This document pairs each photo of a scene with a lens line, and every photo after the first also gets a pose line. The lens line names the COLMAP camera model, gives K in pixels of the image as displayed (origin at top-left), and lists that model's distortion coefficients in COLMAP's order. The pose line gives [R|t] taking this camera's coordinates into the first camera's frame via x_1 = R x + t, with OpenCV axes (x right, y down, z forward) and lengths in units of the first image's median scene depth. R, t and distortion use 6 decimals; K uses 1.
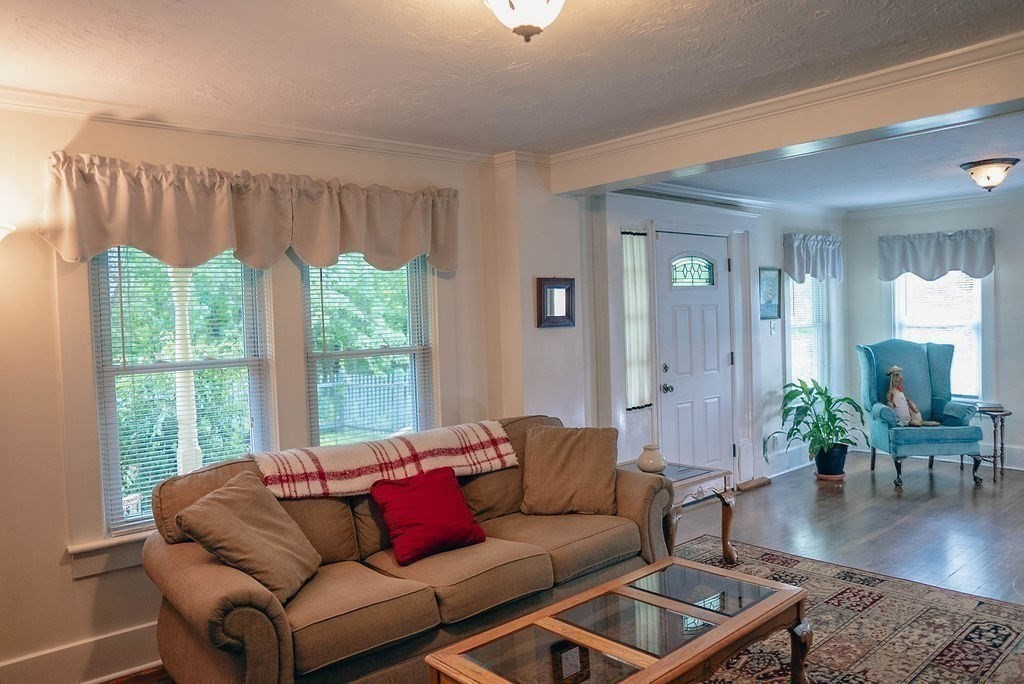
lens RADIAL K [[741.8, 0, 512.0], [0, 741.8, 342.0], [0, 0, 1]] dist [-0.034829, 0.006472]
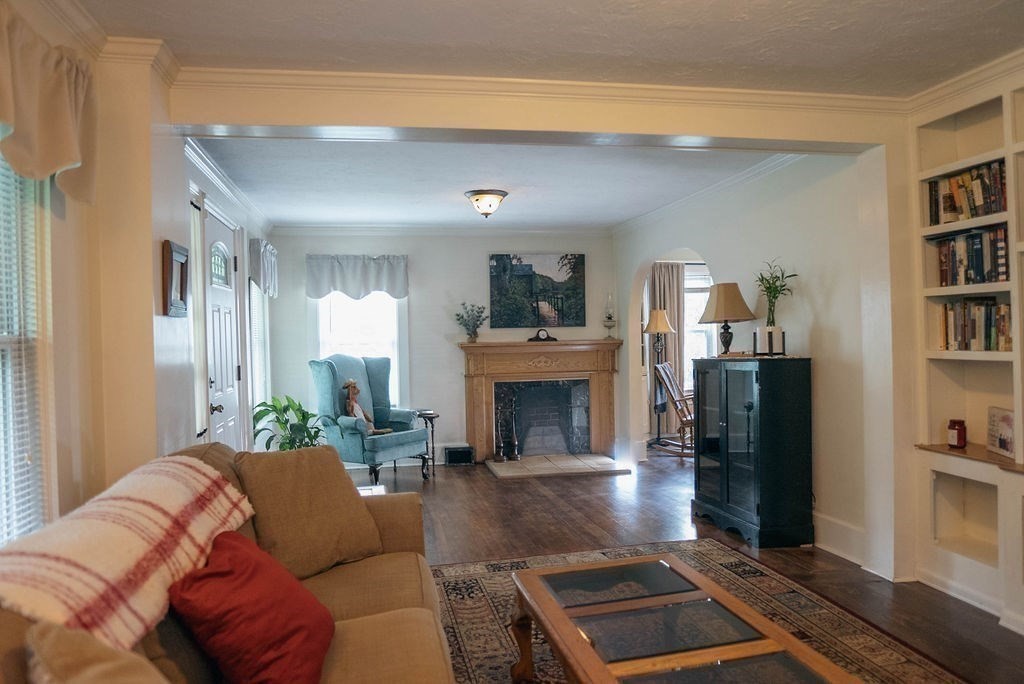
lens RADIAL K [[741.8, 0, 512.0], [0, 741.8, 342.0], [0, 0, 1]] dist [-0.034829, 0.006472]
pose [[0.501776, 0.008969, 0.864951, -0.264877], [0.044533, 0.998352, -0.036186, 0.028950], [-0.863851, 0.056676, 0.500550, 0.285412]]
